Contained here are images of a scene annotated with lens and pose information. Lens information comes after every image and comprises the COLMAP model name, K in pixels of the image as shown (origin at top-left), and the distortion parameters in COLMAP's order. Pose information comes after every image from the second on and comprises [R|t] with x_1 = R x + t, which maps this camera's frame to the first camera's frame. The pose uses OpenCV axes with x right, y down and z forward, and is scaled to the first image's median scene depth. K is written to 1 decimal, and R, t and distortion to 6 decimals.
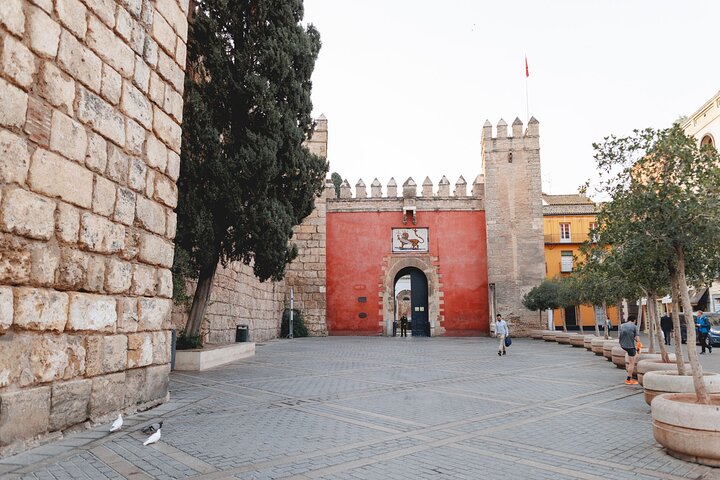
lens RADIAL K [[509.3, 0, 359.0], [0, 509.3, 240.4], [0, 0, 1]] dist [0.002714, -0.001386]
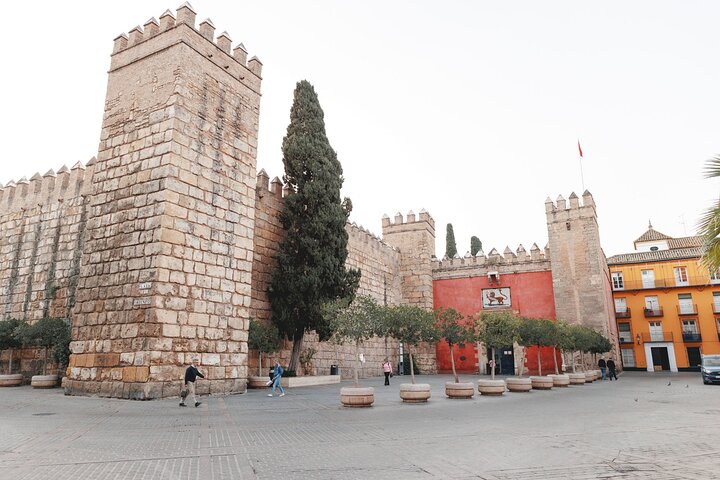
lens RADIAL K [[509.3, 0, 360.8], [0, 509.3, 238.7], [0, 0, 1]] dist [0.002714, -0.001386]
pose [[0.900810, -0.104614, -0.421424, 0.366177], [0.069208, 0.992728, -0.098497, -0.047798], [0.428663, 0.059561, 0.901499, -0.317162]]
